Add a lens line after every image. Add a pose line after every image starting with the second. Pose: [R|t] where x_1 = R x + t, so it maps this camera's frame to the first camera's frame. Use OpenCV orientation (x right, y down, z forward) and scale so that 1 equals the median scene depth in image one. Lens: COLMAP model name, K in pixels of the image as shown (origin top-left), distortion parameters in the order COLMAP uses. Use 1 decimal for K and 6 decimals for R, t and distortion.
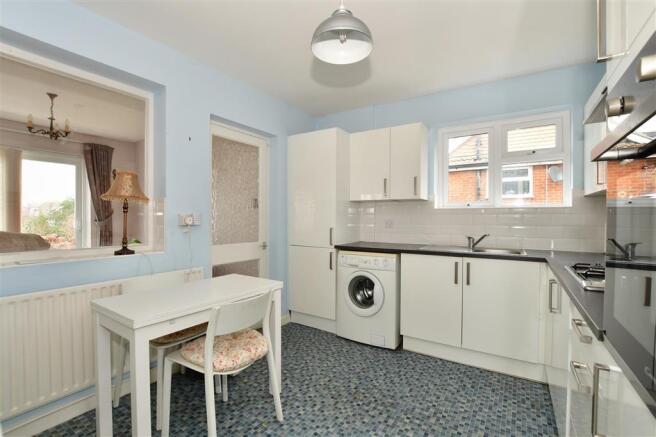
lens RADIAL K [[296.6, 0, 330.6], [0, 296.6, 220.2], [0, 0, 1]] dist [-0.000179, -0.000148]
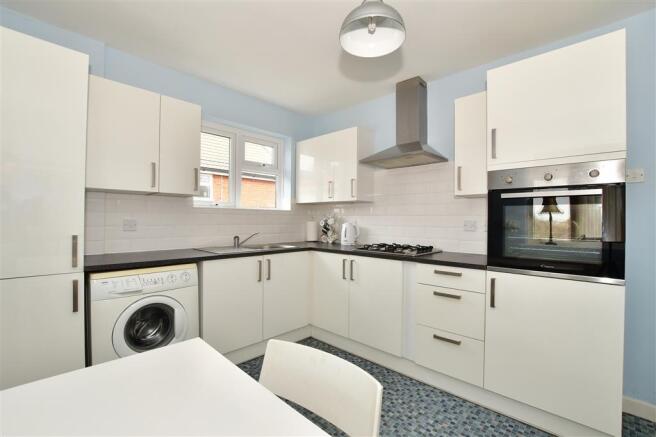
lens RADIAL K [[296.6, 0, 330.8], [0, 296.6, 219.1], [0, 0, 1]] dist [-0.000179, -0.000148]
pose [[0.194264, -0.000372, 0.980949, -0.468106], [-0.002604, 0.999996, 0.000895, -0.005136], [-0.980946, -0.002728, 0.194262, 0.468933]]
